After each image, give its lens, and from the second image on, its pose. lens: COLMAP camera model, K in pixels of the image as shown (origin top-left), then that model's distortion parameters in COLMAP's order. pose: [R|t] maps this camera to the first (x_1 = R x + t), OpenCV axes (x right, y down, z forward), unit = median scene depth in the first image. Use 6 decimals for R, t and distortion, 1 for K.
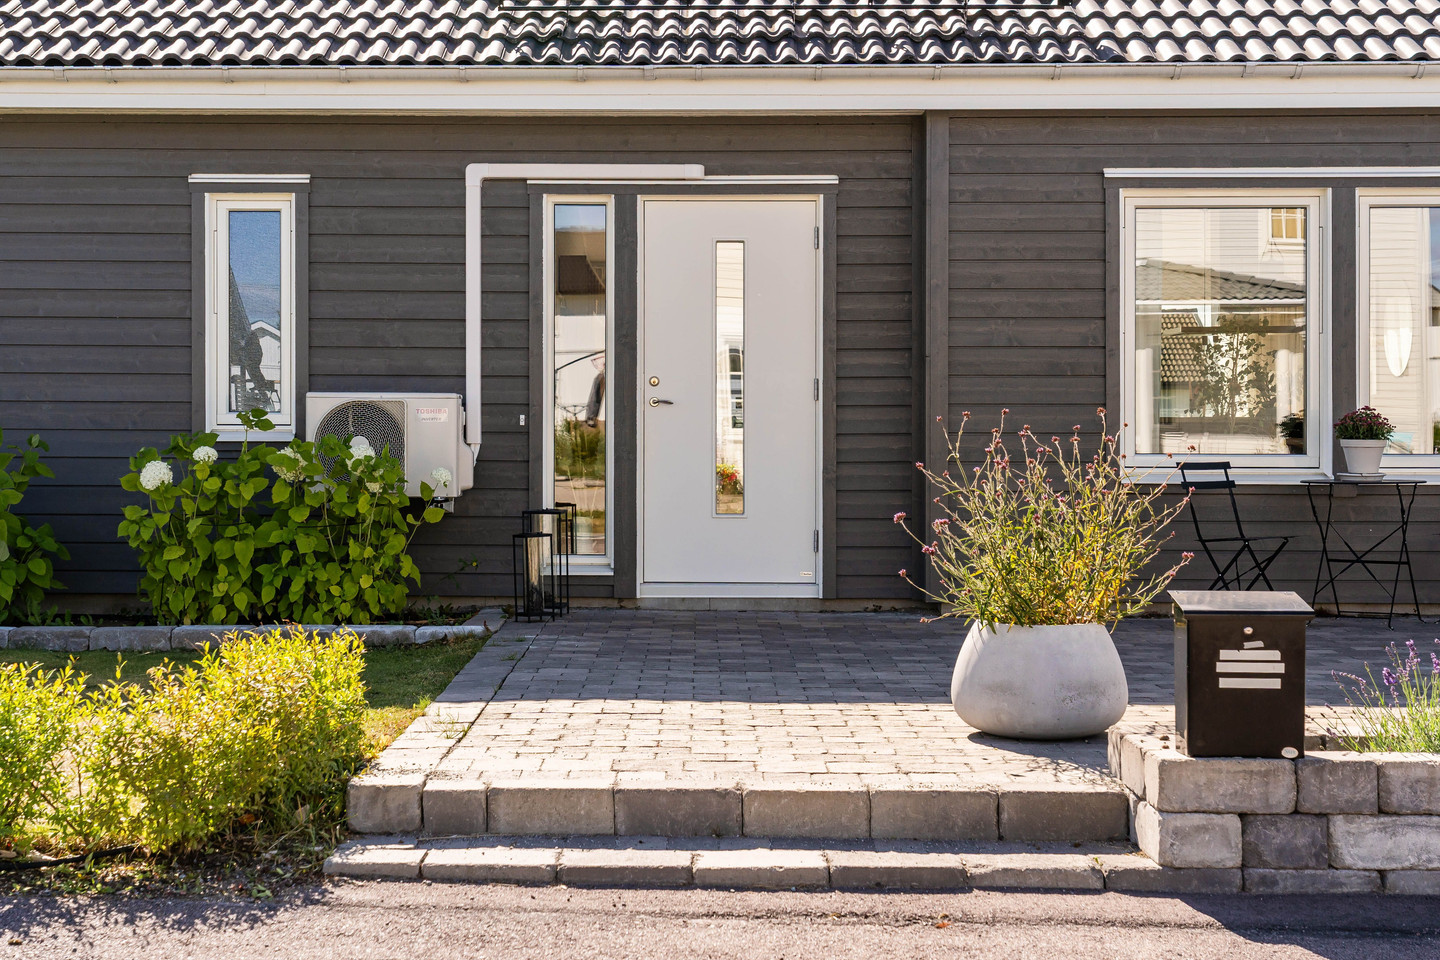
lens RADIAL K [[2236.5, 0, 724.5], [0, 2236.5, 450.2], [0, 0, 1]] dist [0.052785, 0.030978]
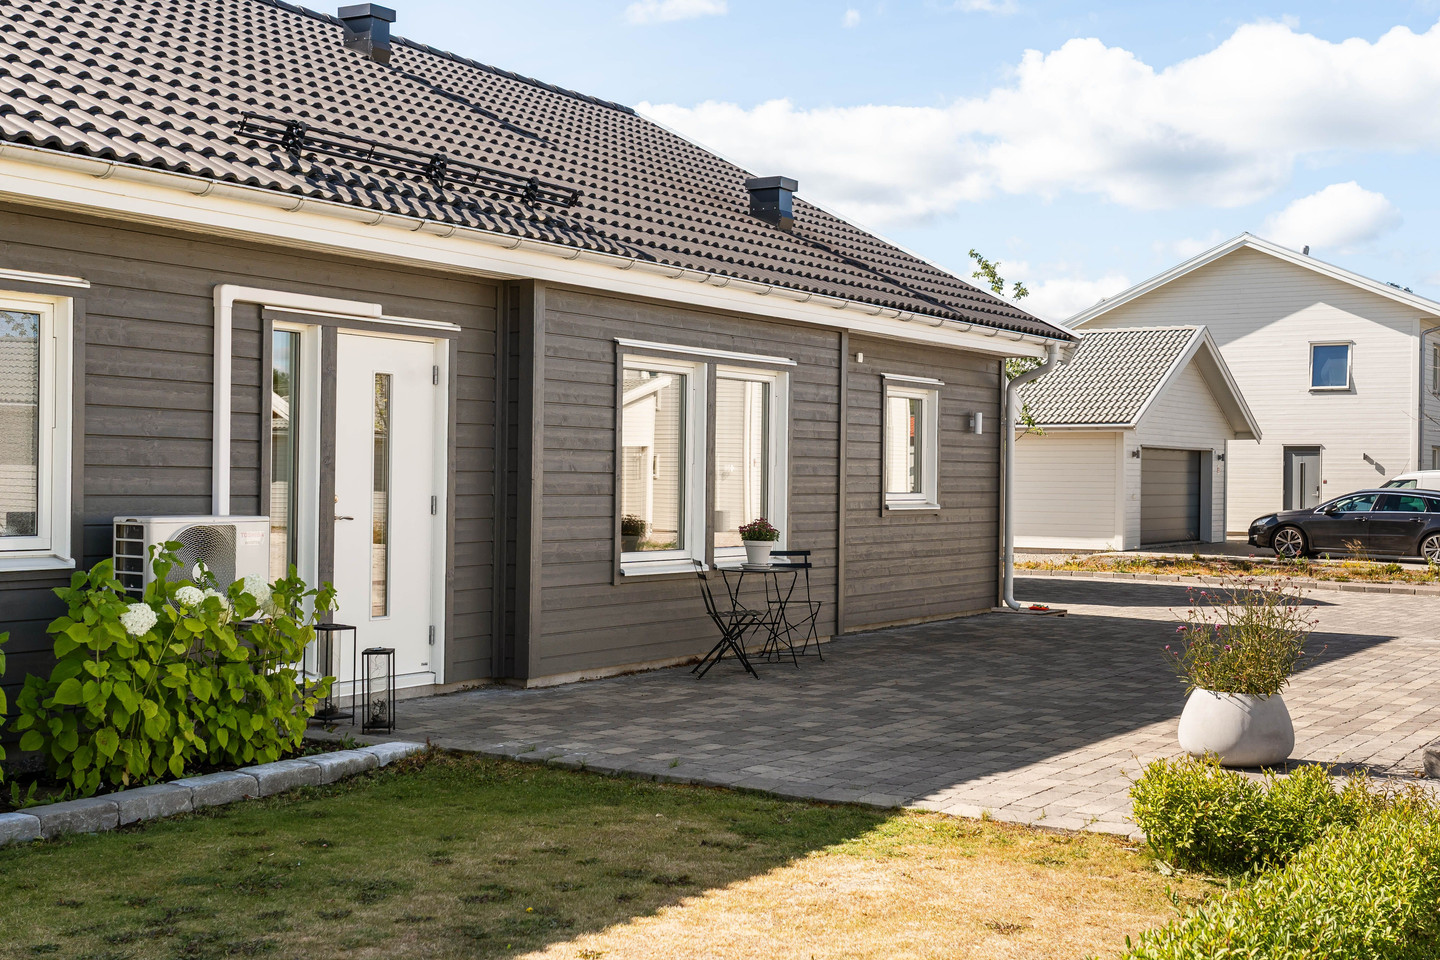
lens RADIAL K [[1728.7, 0, 720.0], [0, 1728.7, 480.0], [0, 0, 1]] dist [0.003972, -0.000092]
pose [[0.538000, 0.003229, 0.842939, -0.656041], [-0.010980, 0.999935, 0.003178, -0.046045], [-0.842874, -0.010965, 0.538000, 0.402543]]
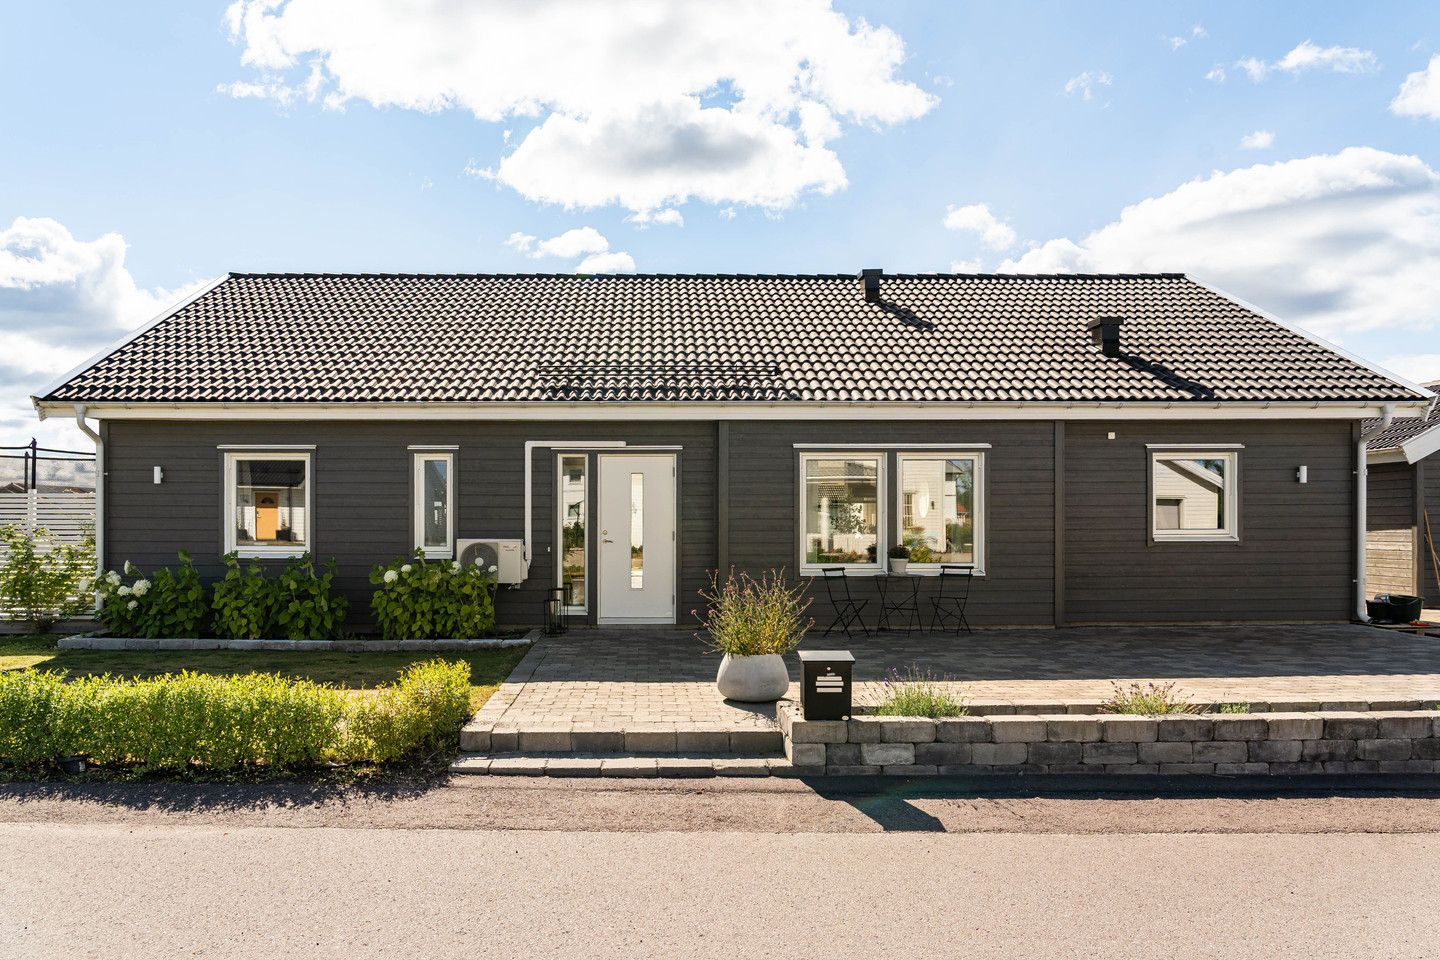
lens RADIAL K [[989.2, 0, 720.0], [0, 989.2, 480.0], [0, 0, 1]] dist [-0.005020, -0.005546]
pose [[0.999394, -0.000587, 0.034802, 0.054827], [0.000453, 0.999992, 0.003858, -0.092007], [-0.034804, -0.003840, 0.999387, -0.052584]]
